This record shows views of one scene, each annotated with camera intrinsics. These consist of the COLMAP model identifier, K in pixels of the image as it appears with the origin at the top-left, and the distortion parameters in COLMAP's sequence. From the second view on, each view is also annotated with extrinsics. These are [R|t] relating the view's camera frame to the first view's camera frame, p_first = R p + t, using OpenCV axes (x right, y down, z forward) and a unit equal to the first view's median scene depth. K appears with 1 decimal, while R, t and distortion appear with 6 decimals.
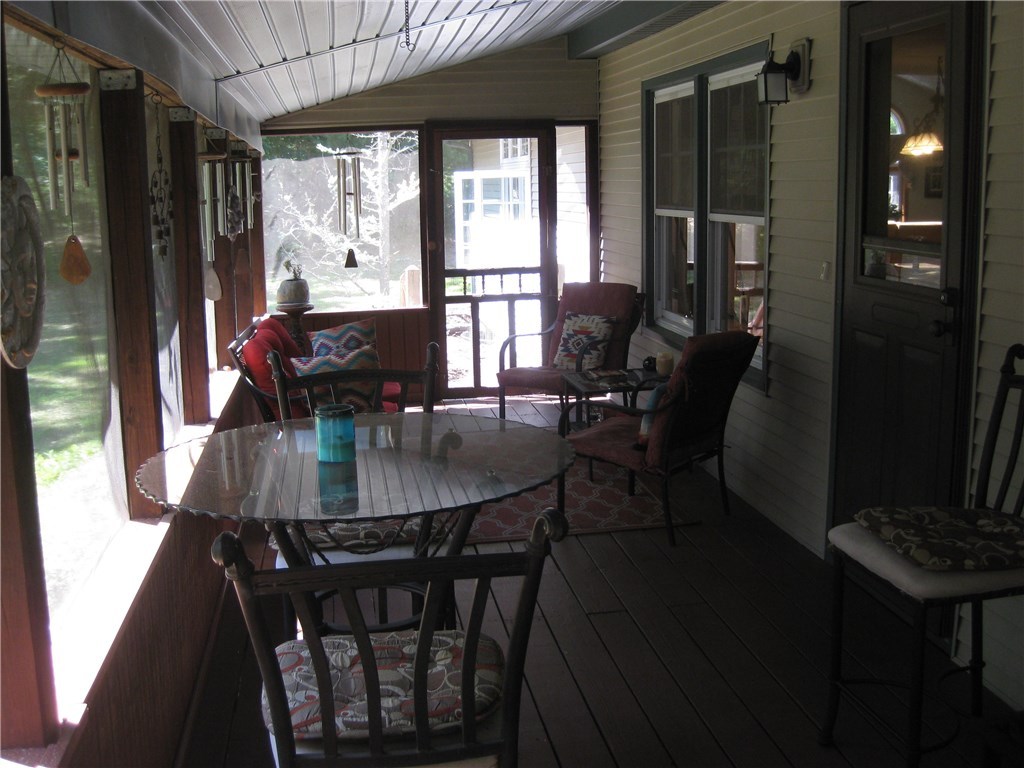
lens RADIAL K [[1123.6, 0, 516.8], [0, 1123.6, 368.5], [0, 0, 1]] dist [-0.181679, 0.141373]
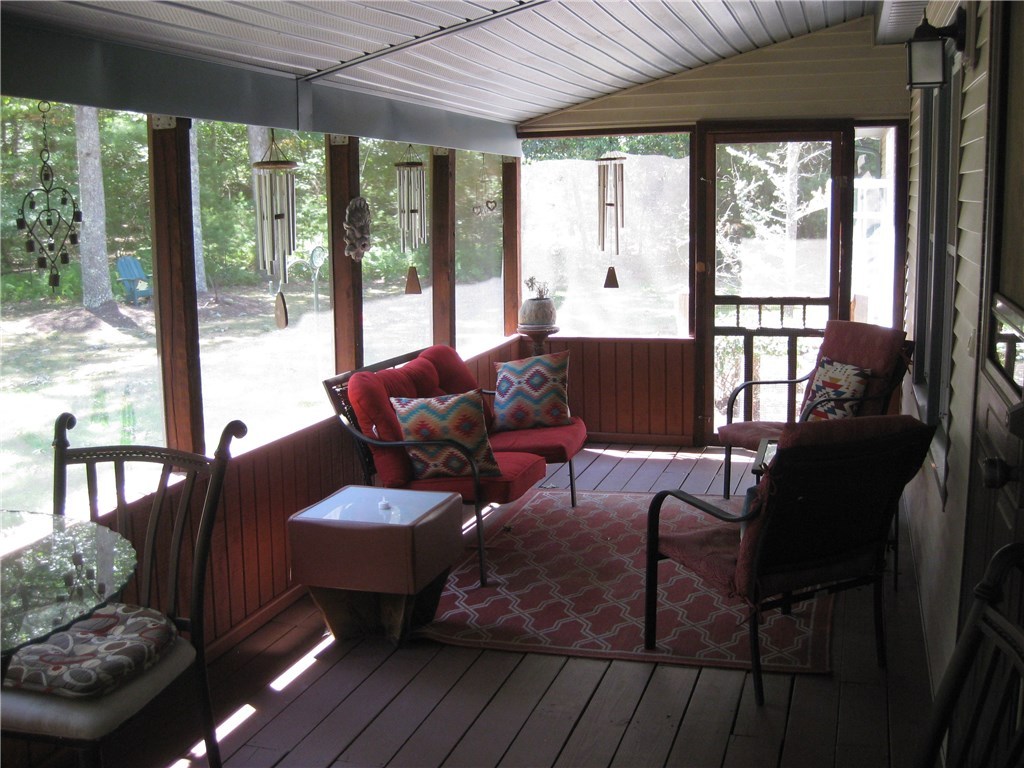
lens RADIAL K [[1123.6, 0, 516.8], [0, 1123.6, 368.5], [0, 0, 1]] dist [-0.181679, 0.141373]
pose [[0.899191, 0.073330, -0.431369, 0.175419], [-0.074051, 0.997139, 0.015149, -0.035260], [0.431246, 0.018322, 0.902049, 0.172162]]
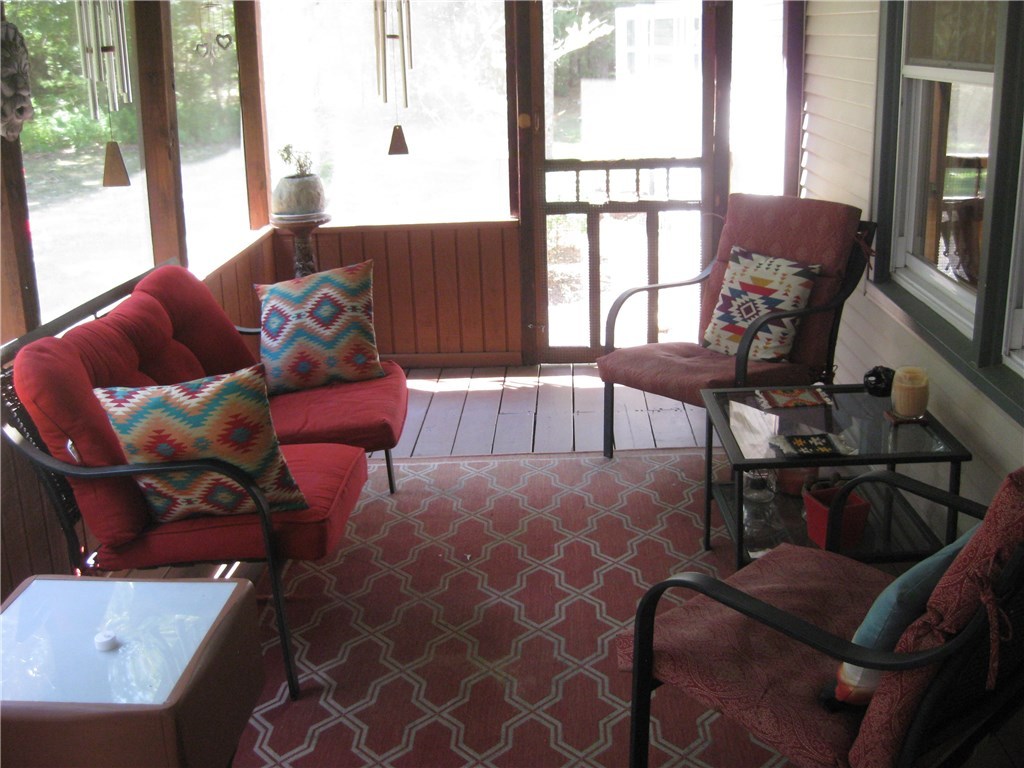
lens RADIAL K [[1123.6, 0, 516.8], [0, 1123.6, 368.5], [0, 0, 1]] dist [-0.181679, 0.141373]
pose [[0.981793, 0.048436, -0.183674, 0.040220], [-0.023946, 0.990789, 0.133283, -0.057091], [0.188438, -0.126458, 0.973909, 0.390729]]
